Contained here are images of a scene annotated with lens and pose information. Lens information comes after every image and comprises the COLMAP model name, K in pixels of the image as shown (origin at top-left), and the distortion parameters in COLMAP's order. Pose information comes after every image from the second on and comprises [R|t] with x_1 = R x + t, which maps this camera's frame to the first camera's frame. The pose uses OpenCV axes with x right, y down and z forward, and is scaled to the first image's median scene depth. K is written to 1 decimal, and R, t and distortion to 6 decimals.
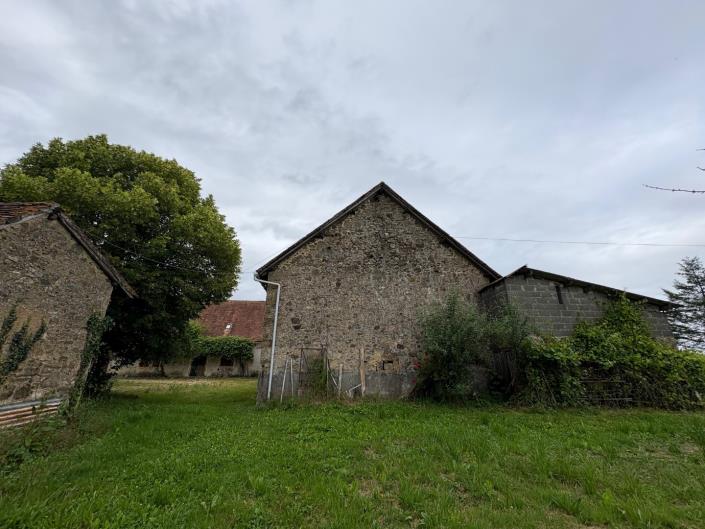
lens RADIAL K [[282.5, 0, 352.5], [0, 282.5, 264.5], [0, 0, 1]] dist [0.000301, 0.000110]
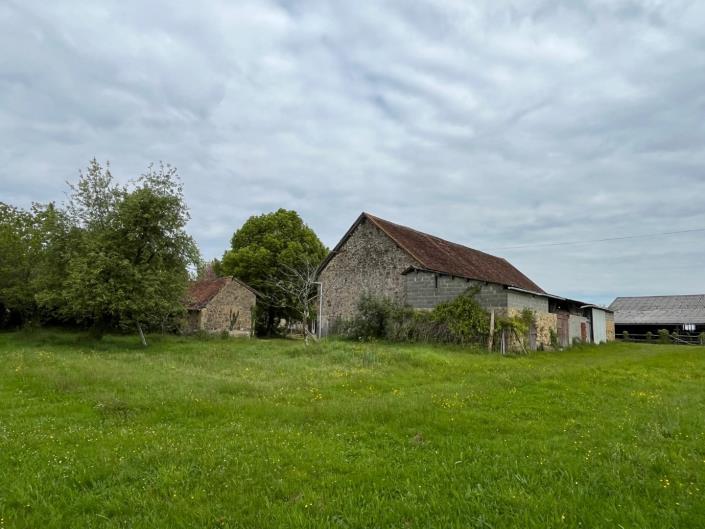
lens RADIAL K [[530.8, 0, 352.5], [0, 530.8, 264.5], [0, 0, 1]] dist [0.001595, 0.001702]
pose [[0.690658, -0.074673, -0.719316, 2.305073], [0.219485, 0.969383, 0.110107, -0.373294], [0.689071, -0.233925, 0.685901, -1.187846]]
